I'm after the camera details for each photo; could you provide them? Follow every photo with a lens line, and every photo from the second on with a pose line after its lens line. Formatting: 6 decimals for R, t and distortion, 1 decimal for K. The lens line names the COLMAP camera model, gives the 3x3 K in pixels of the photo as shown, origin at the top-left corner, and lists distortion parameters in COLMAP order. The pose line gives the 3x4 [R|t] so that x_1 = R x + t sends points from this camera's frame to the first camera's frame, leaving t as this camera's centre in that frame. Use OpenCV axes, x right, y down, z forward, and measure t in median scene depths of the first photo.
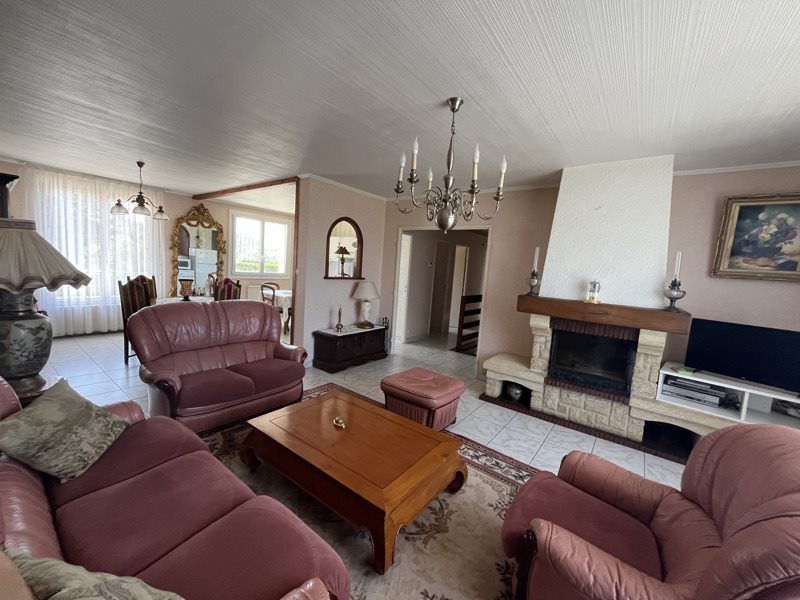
lens RADIAL K [[324.1, 0, 400.0], [0, 324.1, 298.6], [0, 0, 1]] dist [-0.001404, -0.000002]
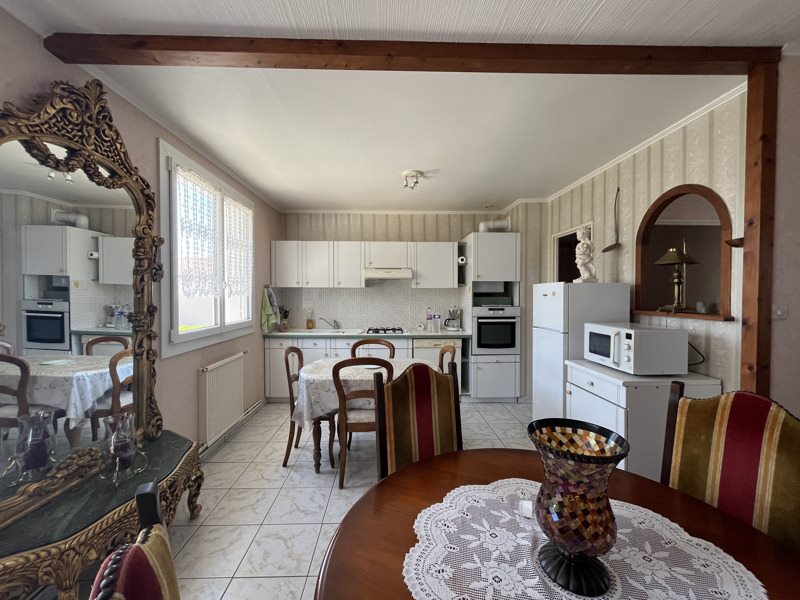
lens RADIAL K [[324.1, 0, 399.5], [0, 324.1, 300.3], [0, 0, 1]] dist [-0.001404, -0.000002]
pose [[0.768753, -0.083269, 0.634102, -0.598024], [0.130355, 0.991075, -0.027890, -0.088139], [-0.626120, 0.104098, 0.772747, 0.669703]]
